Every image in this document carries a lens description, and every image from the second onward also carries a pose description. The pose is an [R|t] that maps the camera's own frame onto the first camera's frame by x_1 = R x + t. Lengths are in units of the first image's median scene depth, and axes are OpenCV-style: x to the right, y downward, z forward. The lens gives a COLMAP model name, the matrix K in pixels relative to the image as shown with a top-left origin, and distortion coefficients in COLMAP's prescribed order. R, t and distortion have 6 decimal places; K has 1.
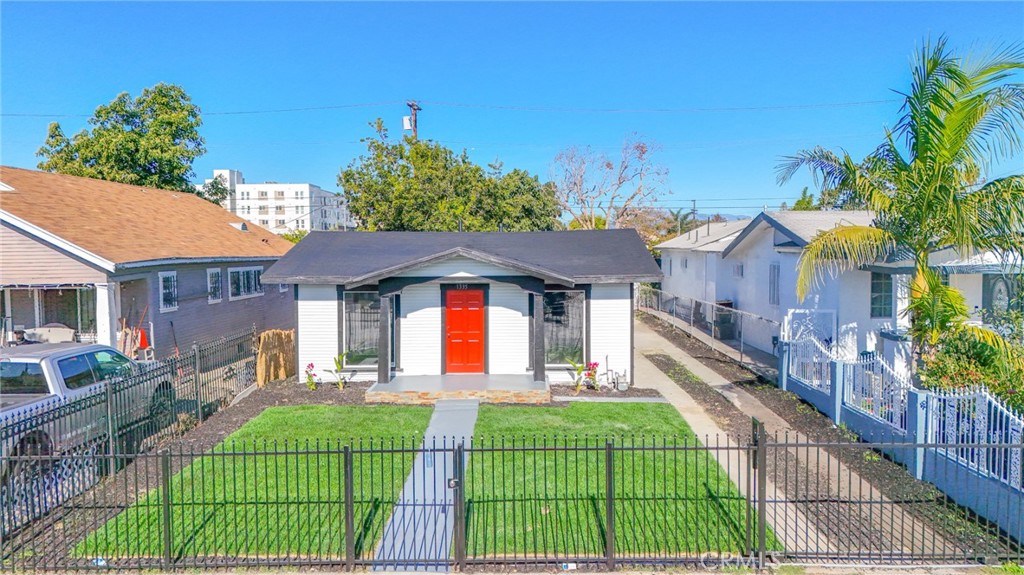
lens RADIAL K [[748.4, 0, 512.0], [0, 748.4, 287.5], [0, 0, 1]] dist [0.086224, -0.081934]
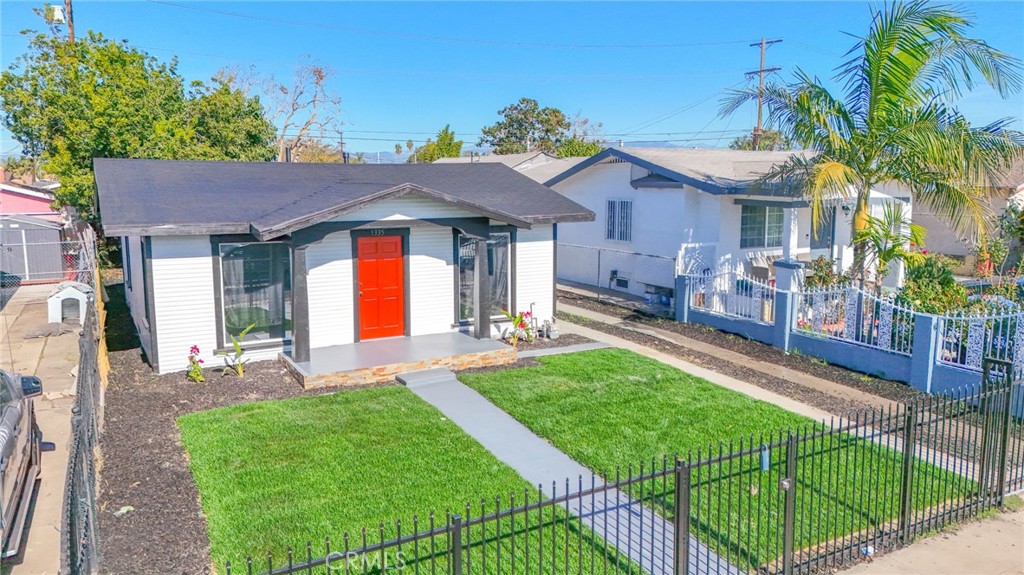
lens RADIAL K [[748.4, 0, 512.0], [0, 748.4, 287.5], [0, 0, 1]] dist [0.086224, -0.081934]
pose [[0.869230, -0.067859, 0.489729, -0.340129], [0.025369, 0.995353, 0.092892, -0.013284], [-0.493756, -0.068321, 0.866912, 0.222558]]
